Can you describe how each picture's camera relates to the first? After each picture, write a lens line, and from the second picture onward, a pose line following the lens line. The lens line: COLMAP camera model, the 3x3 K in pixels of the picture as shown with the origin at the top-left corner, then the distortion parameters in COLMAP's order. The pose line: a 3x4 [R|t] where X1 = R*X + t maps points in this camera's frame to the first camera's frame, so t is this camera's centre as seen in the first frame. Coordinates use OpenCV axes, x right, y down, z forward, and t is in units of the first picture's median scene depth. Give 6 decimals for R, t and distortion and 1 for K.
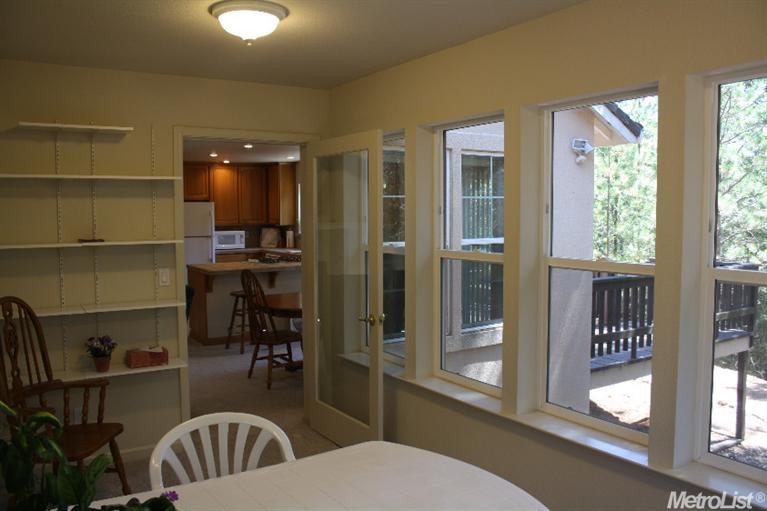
lens RADIAL K [[648.7, 0, 383.5], [0, 648.7, 255.5], [0, 0, 1]] dist [-0.150078, 0.148603]
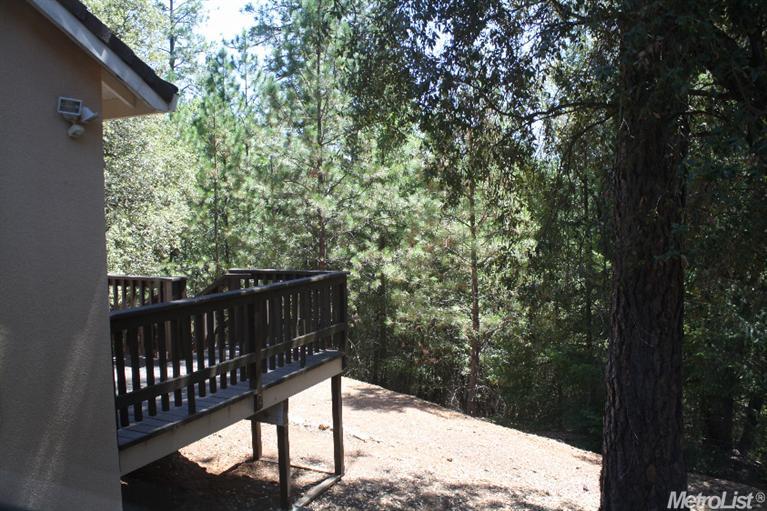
lens RADIAL K [[648.7, 0, 383.5], [0, 648.7, 255.5], [0, 0, 1]] dist [-0.150078, 0.148603]
pose [[0.842549, -0.041494, 0.537019, 0.134100], [0.045427, 0.998950, 0.005913, -0.009394], [-0.536700, 0.019414, 0.843550, 0.181632]]
